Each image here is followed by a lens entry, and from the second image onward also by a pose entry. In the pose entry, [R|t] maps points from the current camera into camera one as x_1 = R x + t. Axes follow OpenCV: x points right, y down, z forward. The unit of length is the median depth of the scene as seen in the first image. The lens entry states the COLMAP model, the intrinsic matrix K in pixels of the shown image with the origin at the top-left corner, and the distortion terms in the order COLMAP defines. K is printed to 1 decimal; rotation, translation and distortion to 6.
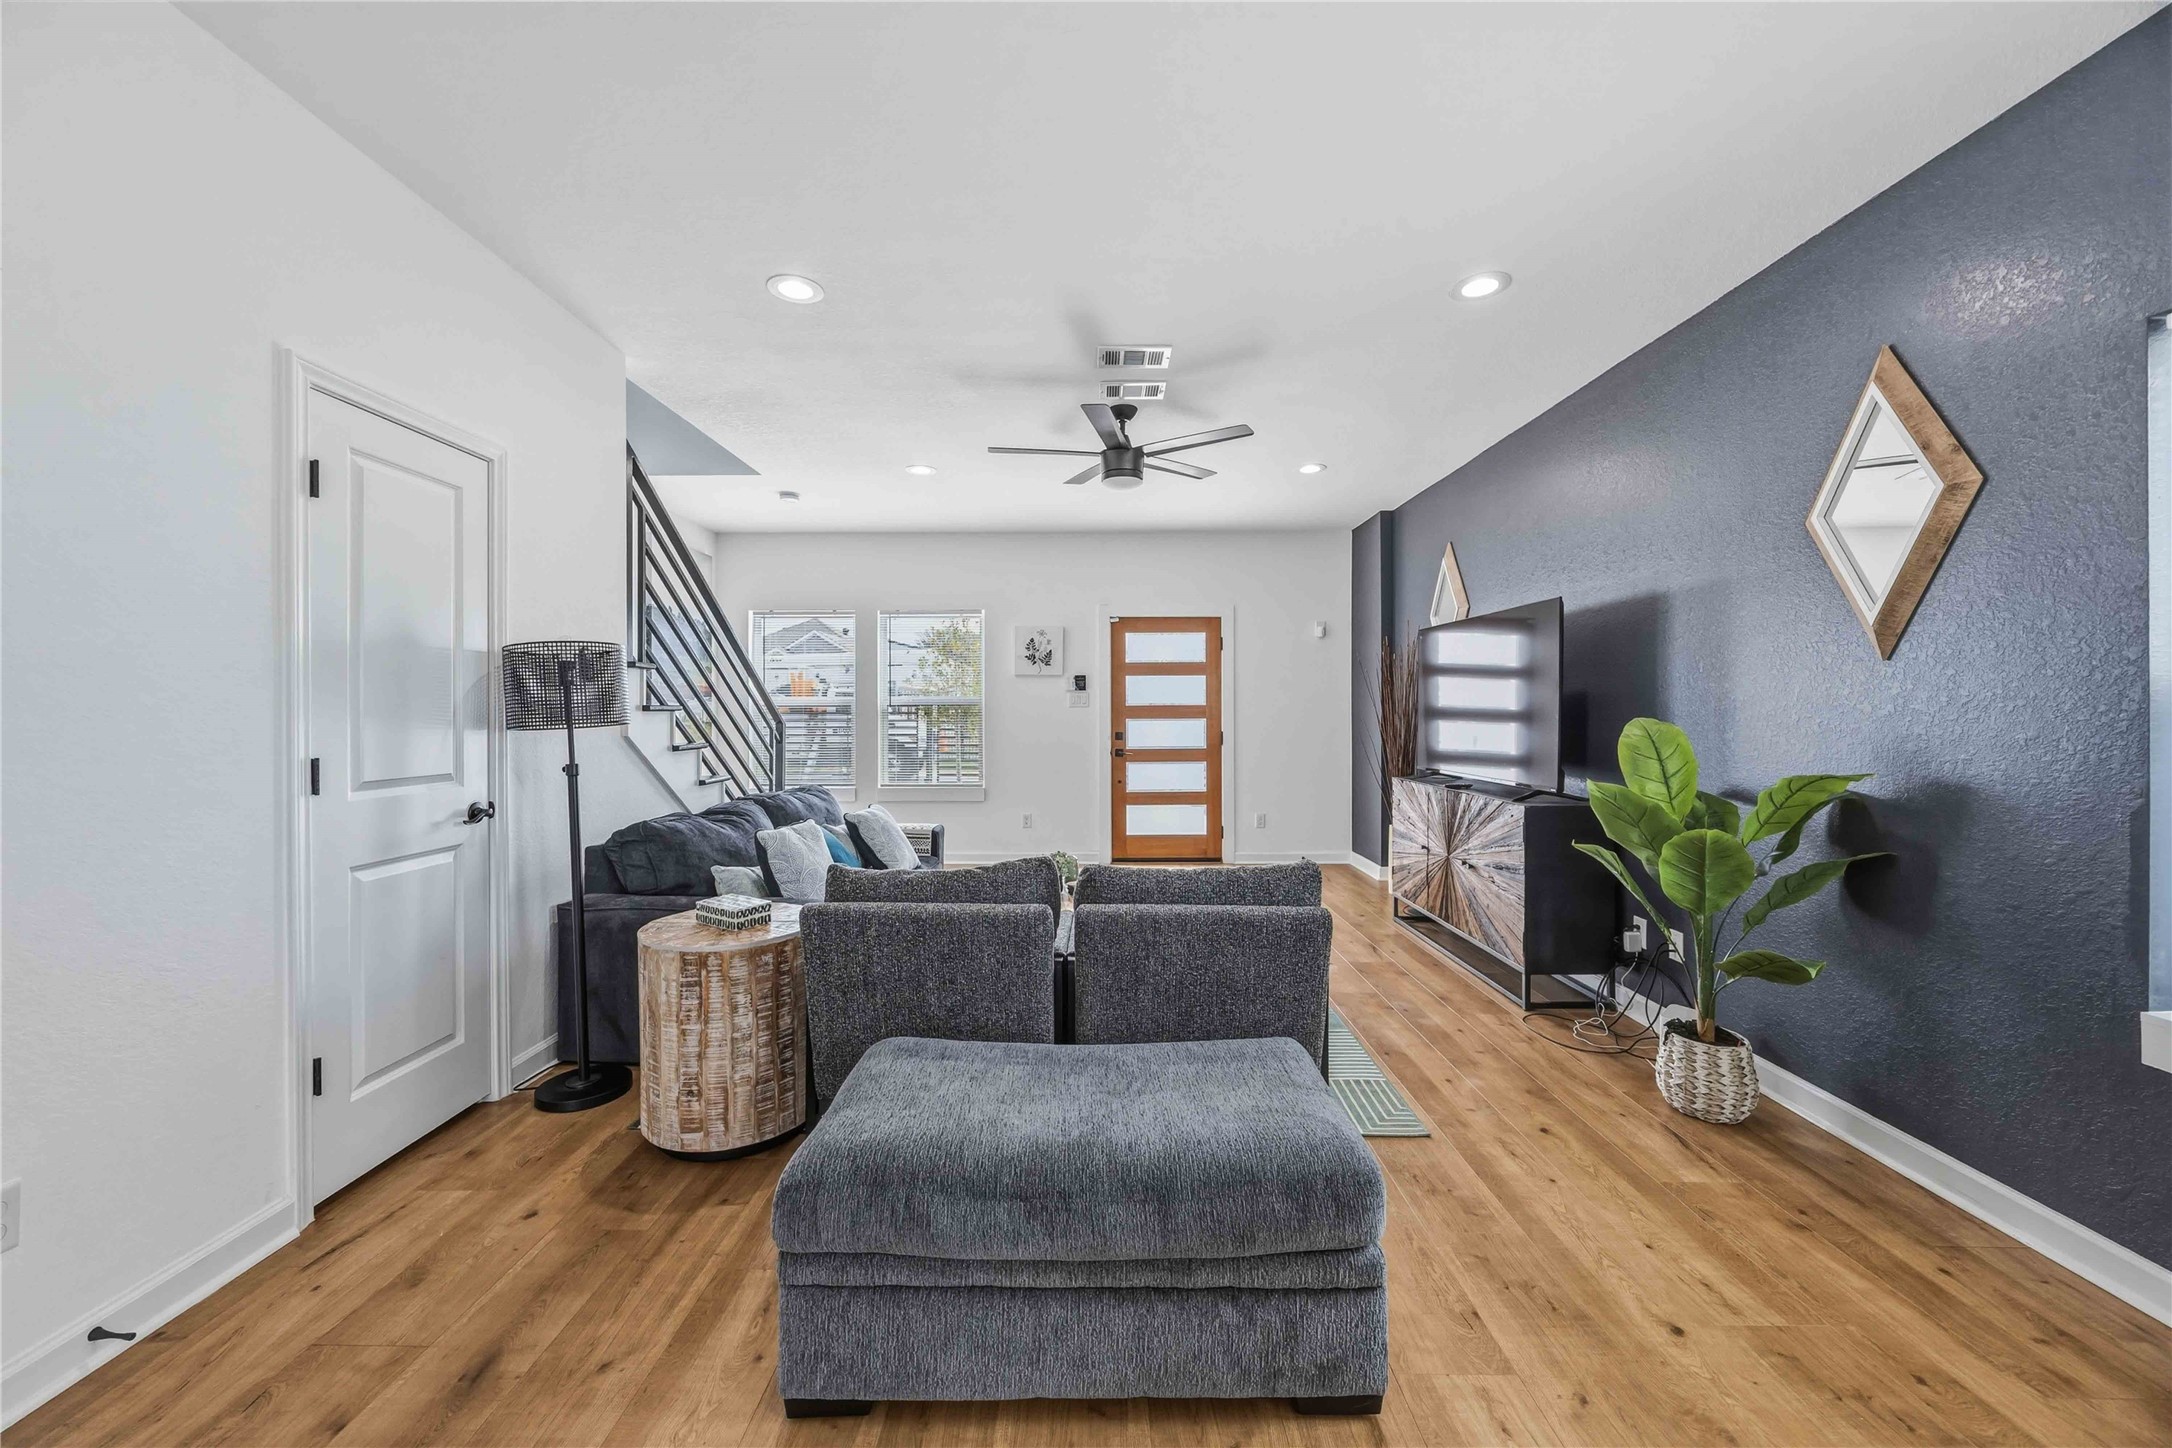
lens RADIAL K [[830.2, 0, 1080.7], [0, 830.2, 717.0], [0, 0, 1]] dist [-0.001526, 0.000011]
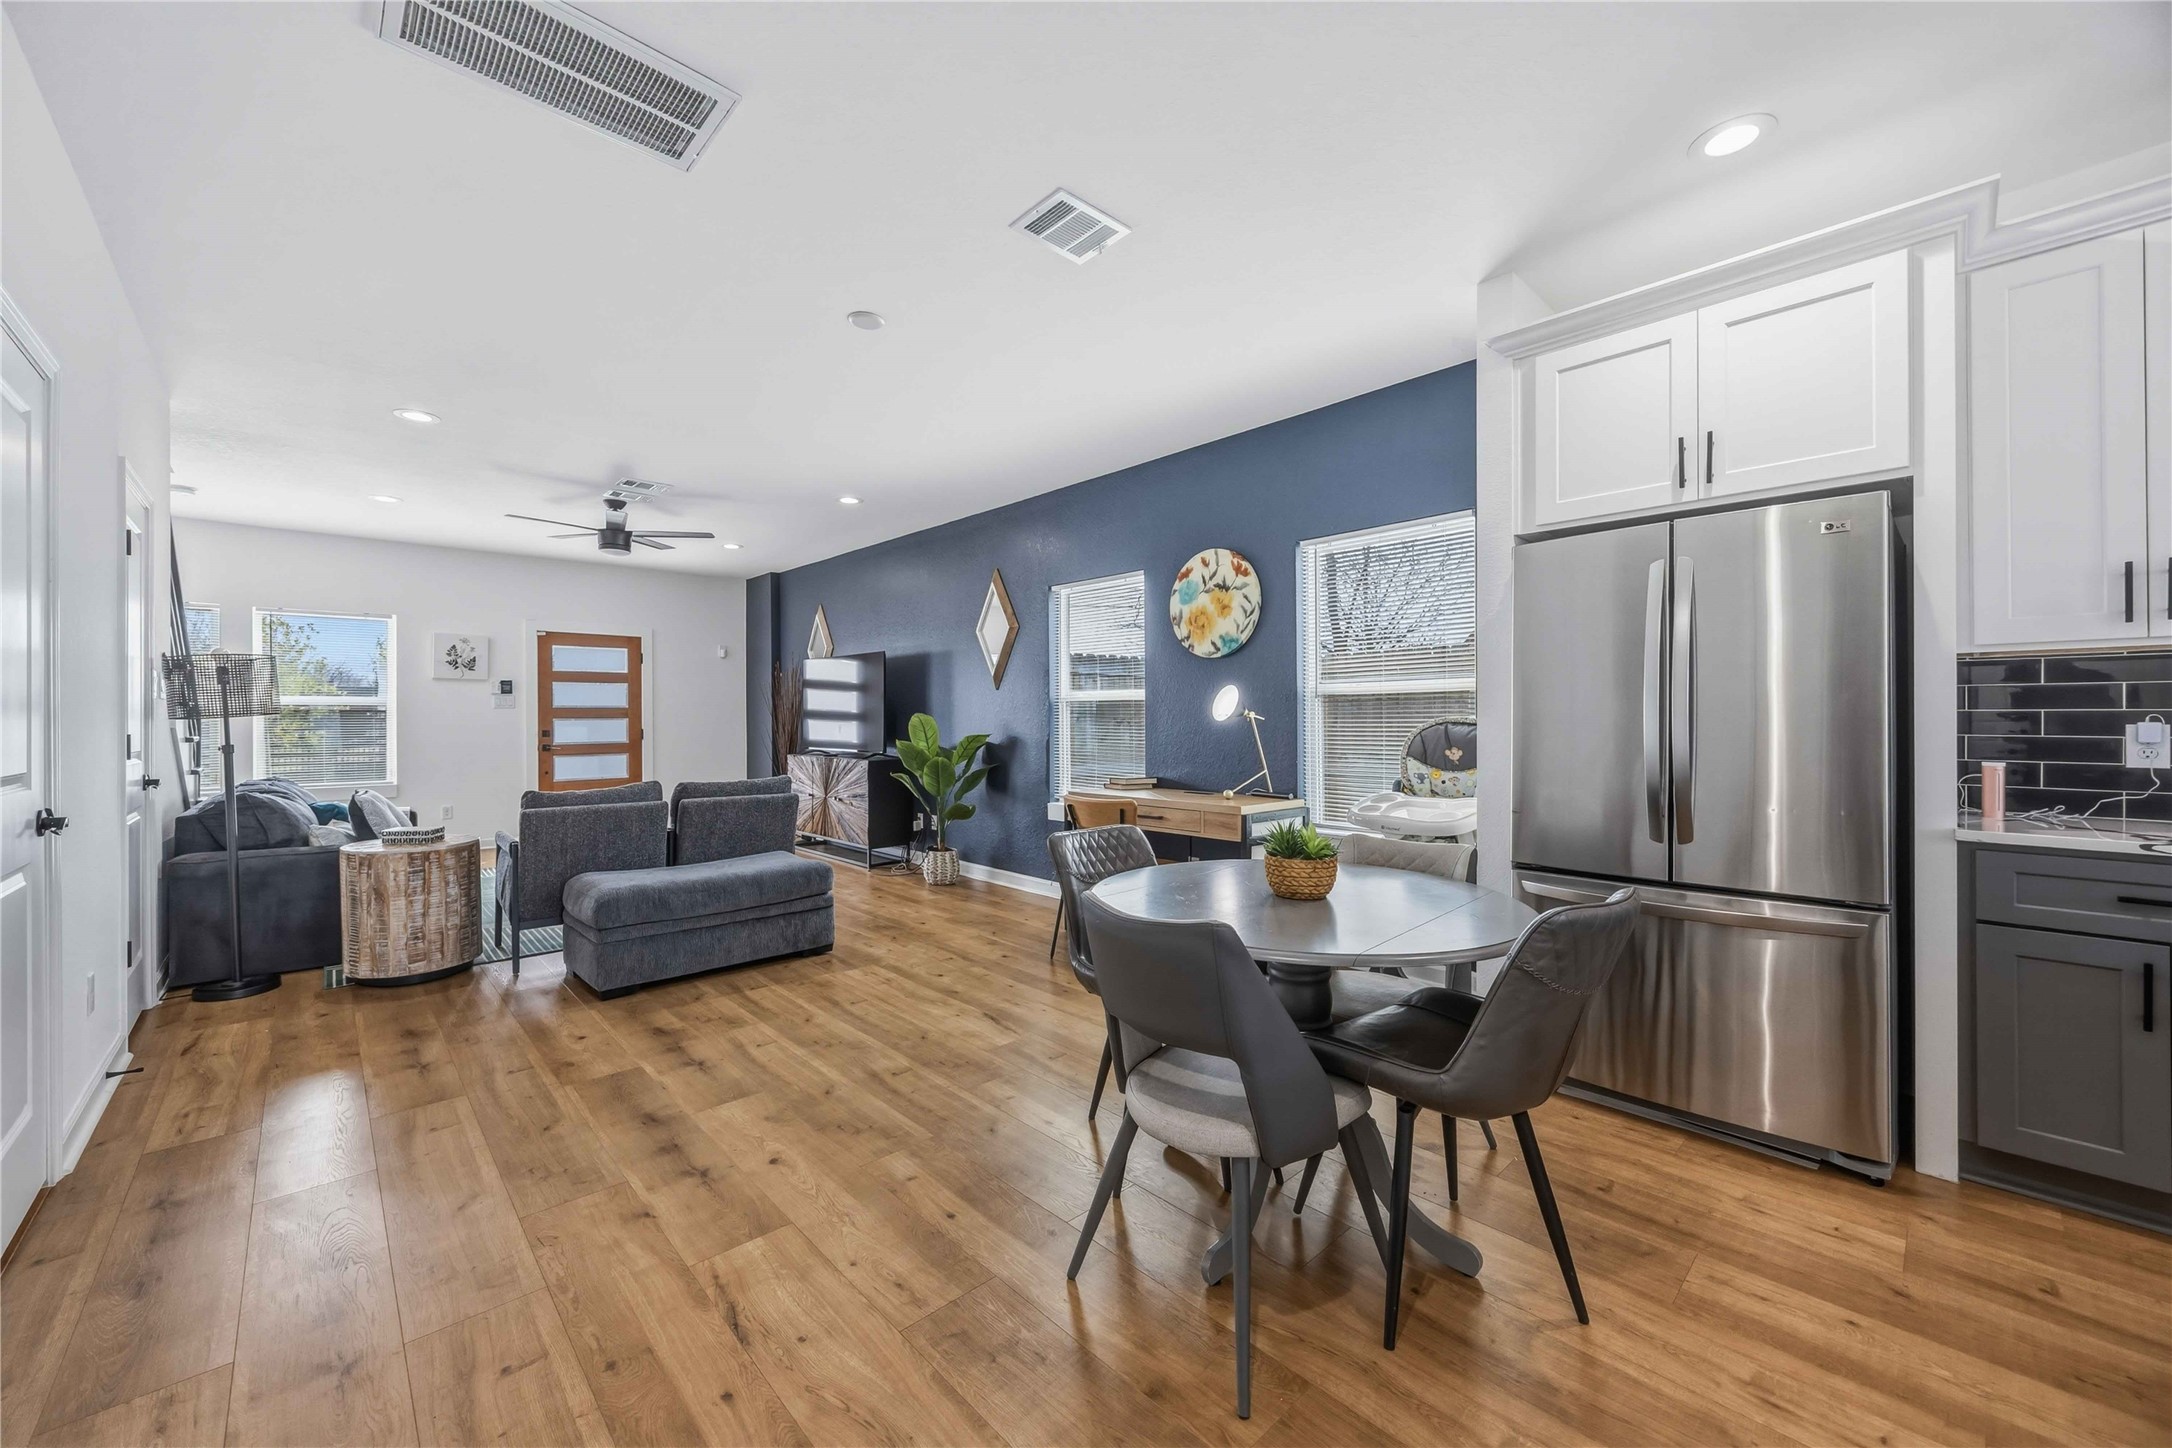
lens RADIAL K [[830.2, 0, 1080.7], [0, 830.2, 717.0], [0, 0, 1]] dist [-0.001526, 0.000011]
pose [[0.724478, -0.000463, 0.689298, -0.418578], [0.006158, 0.999964, -0.005800, 0.021920], [-0.689270, 0.008447, 0.724455, -0.706707]]
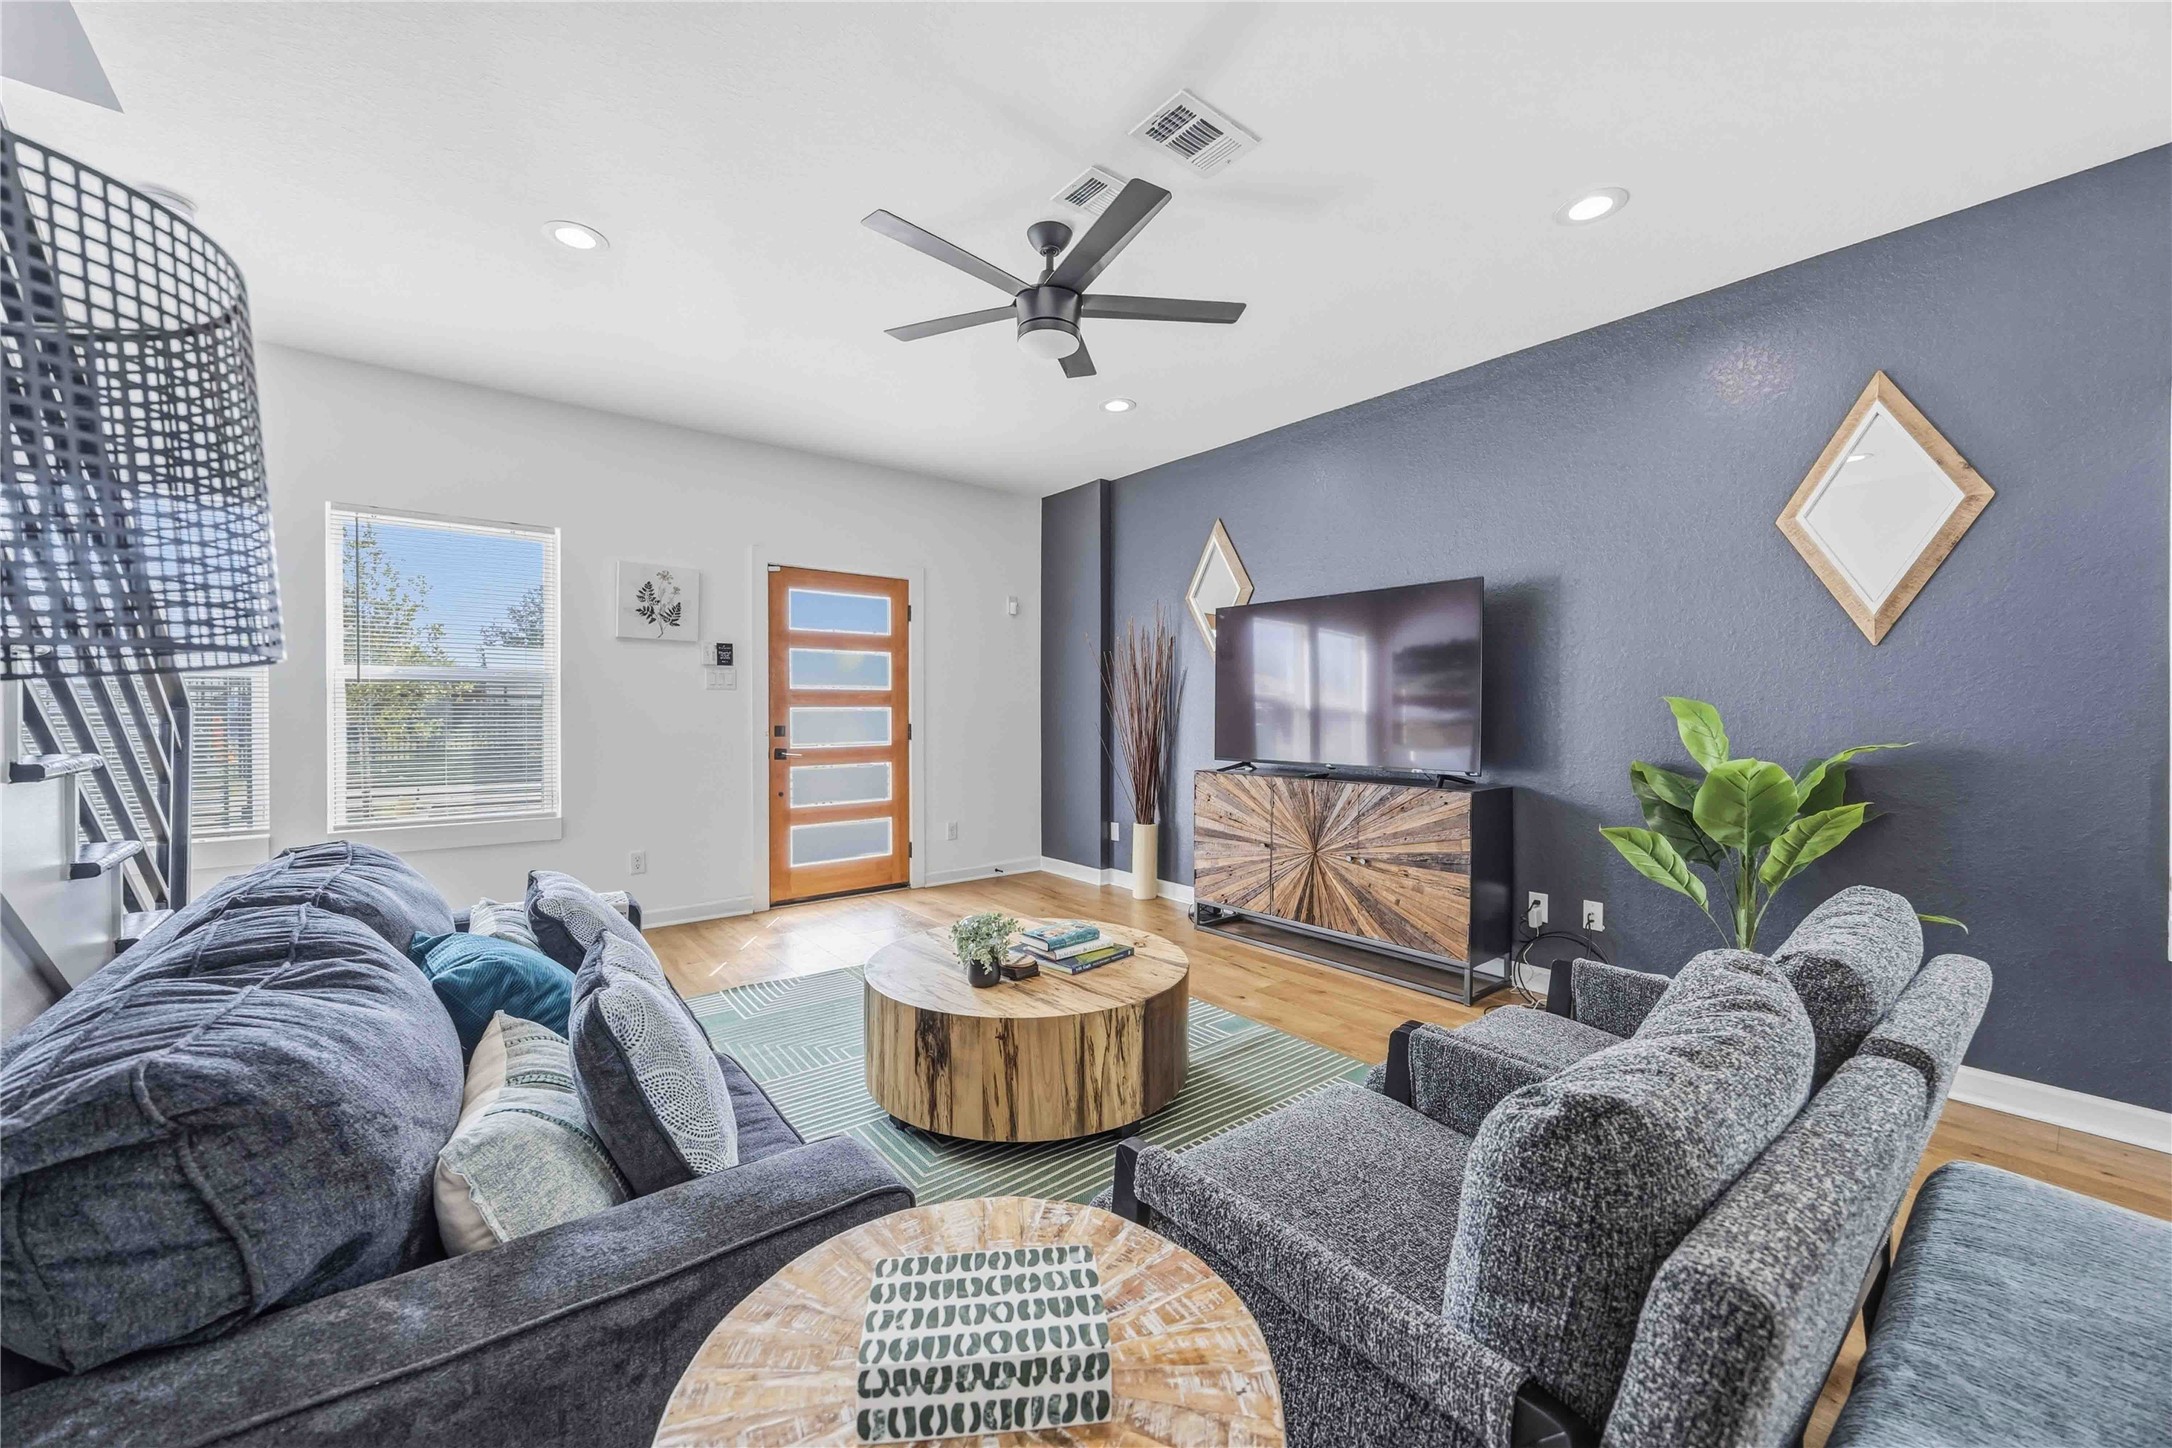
lens RADIAL K [[835.5, 0, 1093.3], [0, 835.5, 713.2], [0, 0, 1]] dist [-0.002047, -0.000055]
pose [[0.768269, -0.001755, 0.640124, -0.409678], [0.002513, 0.999997, -0.000275, 0.016643], [-0.640122, 0.001820, 0.768271, 0.542498]]
